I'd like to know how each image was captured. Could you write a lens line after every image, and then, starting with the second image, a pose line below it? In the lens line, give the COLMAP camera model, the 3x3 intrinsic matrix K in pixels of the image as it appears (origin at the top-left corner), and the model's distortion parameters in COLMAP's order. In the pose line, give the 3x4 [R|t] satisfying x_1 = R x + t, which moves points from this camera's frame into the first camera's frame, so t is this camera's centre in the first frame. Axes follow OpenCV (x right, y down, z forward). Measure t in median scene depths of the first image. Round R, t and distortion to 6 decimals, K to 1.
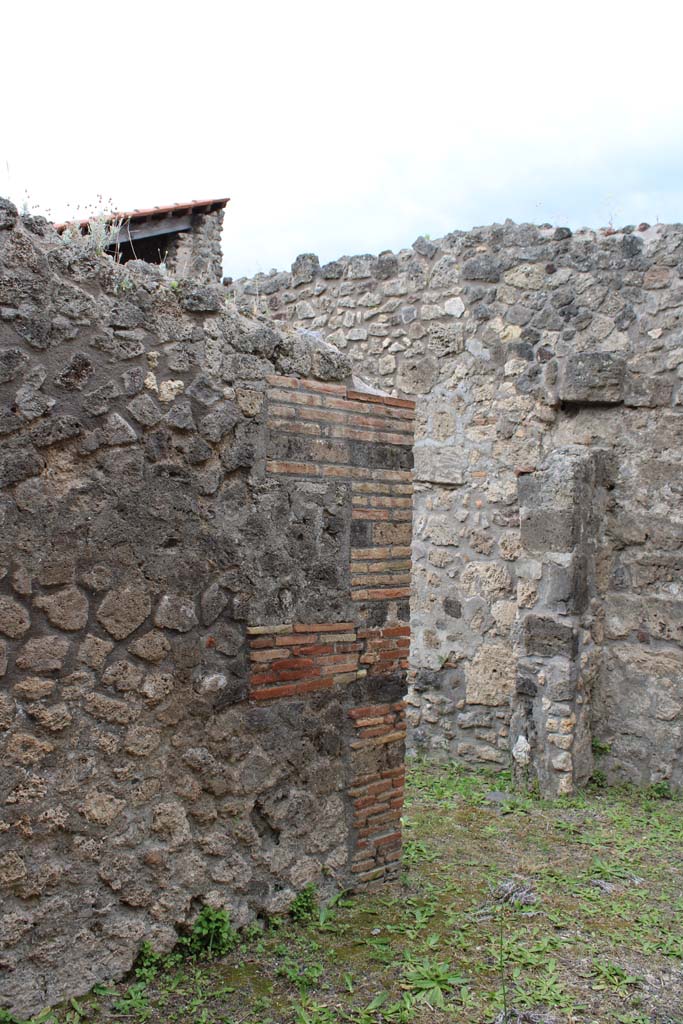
lens RADIAL K [[869.5, 0, 339.2], [0, 869.5, 514.0], [0, 0, 1]] dist [-0.172721, 0.161341]
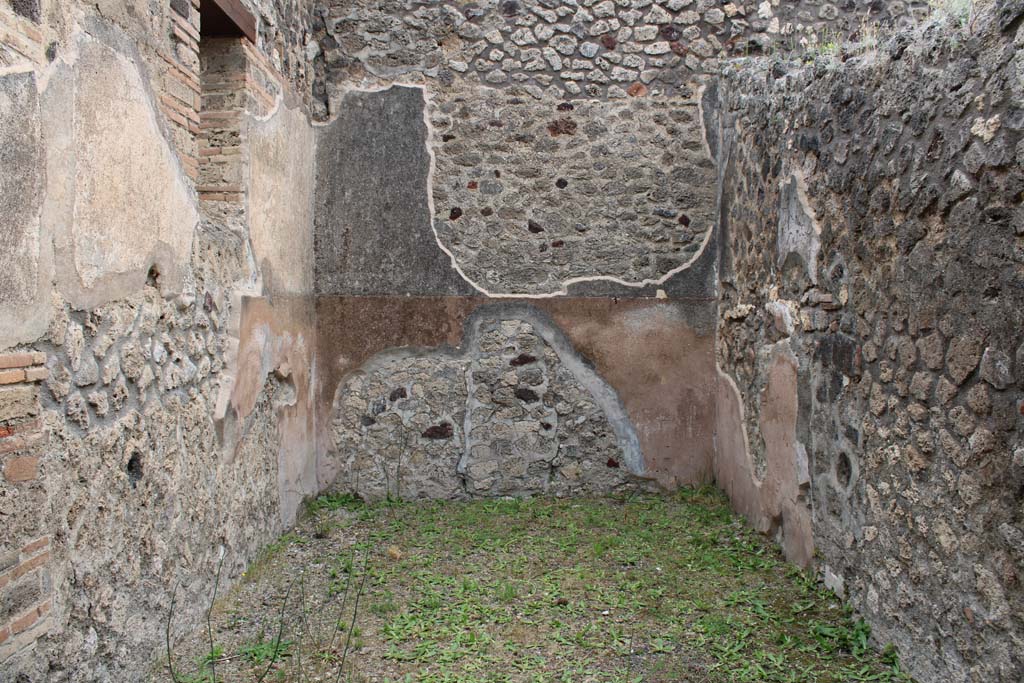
lens RADIAL K [[869.5, 0, 512.0], [0, 869.5, 341.5], [0, 0, 1]] dist [-0.172721, 0.161341]
pose [[-0.689218, 0.012796, -0.724441, 0.489750], [0.004564, 0.999901, 0.013319, 0.043616], [0.724539, 0.005873, -0.689208, 0.743709]]
